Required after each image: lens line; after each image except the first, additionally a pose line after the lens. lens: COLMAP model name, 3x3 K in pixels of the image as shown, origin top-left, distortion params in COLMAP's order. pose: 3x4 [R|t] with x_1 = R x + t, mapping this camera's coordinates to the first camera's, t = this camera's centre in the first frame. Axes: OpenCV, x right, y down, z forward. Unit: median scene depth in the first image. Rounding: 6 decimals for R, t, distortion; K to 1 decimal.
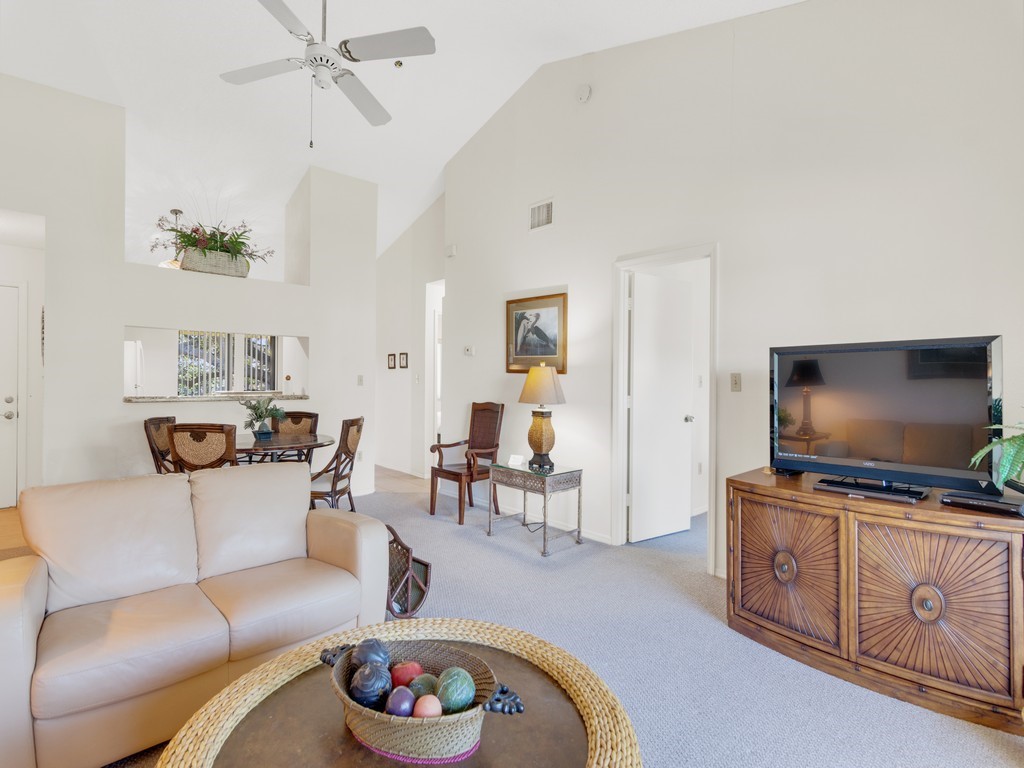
lens RADIAL K [[493.5, 0, 512.0], [0, 493.5, 384.0], [0, 0, 1]] dist [-0.002302, -0.000198]
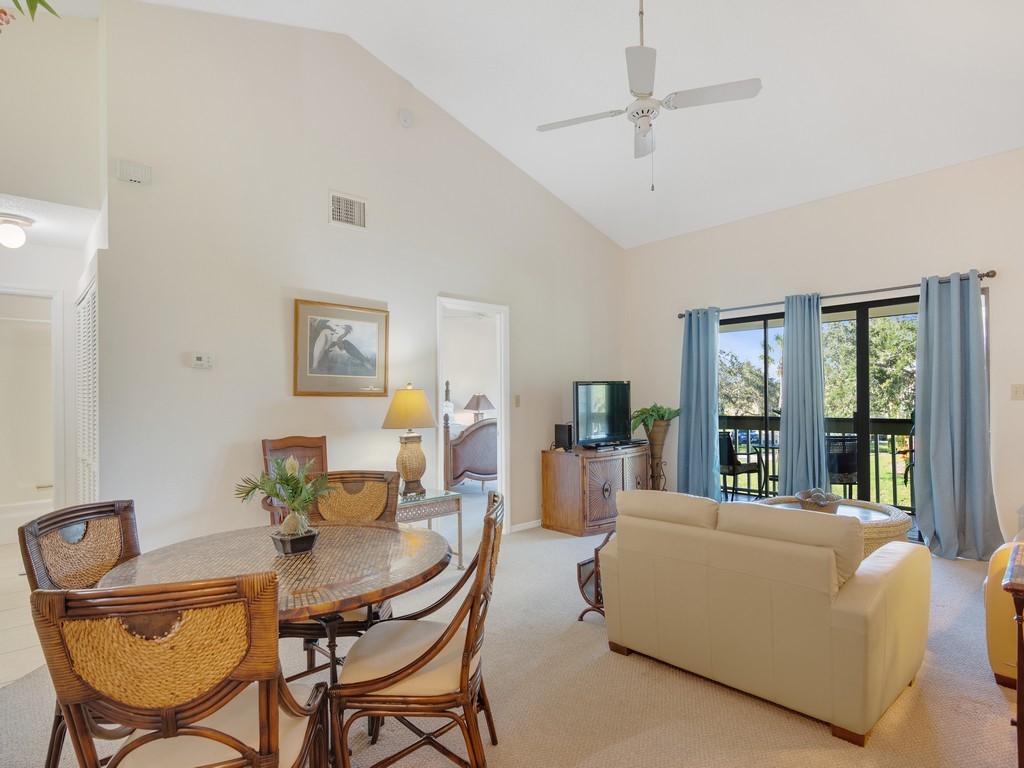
lens RADIAL K [[562.6, 0, 512.0], [0, 562.6, 384.0], [0, 0, 1]] dist [0.001316, 0.000006]
pose [[0.057835, 0.020077, 0.998124, -0.918031], [0.019338, 0.999588, -0.021227, -0.017059], [-0.998139, 0.020529, 0.057423, 0.682992]]
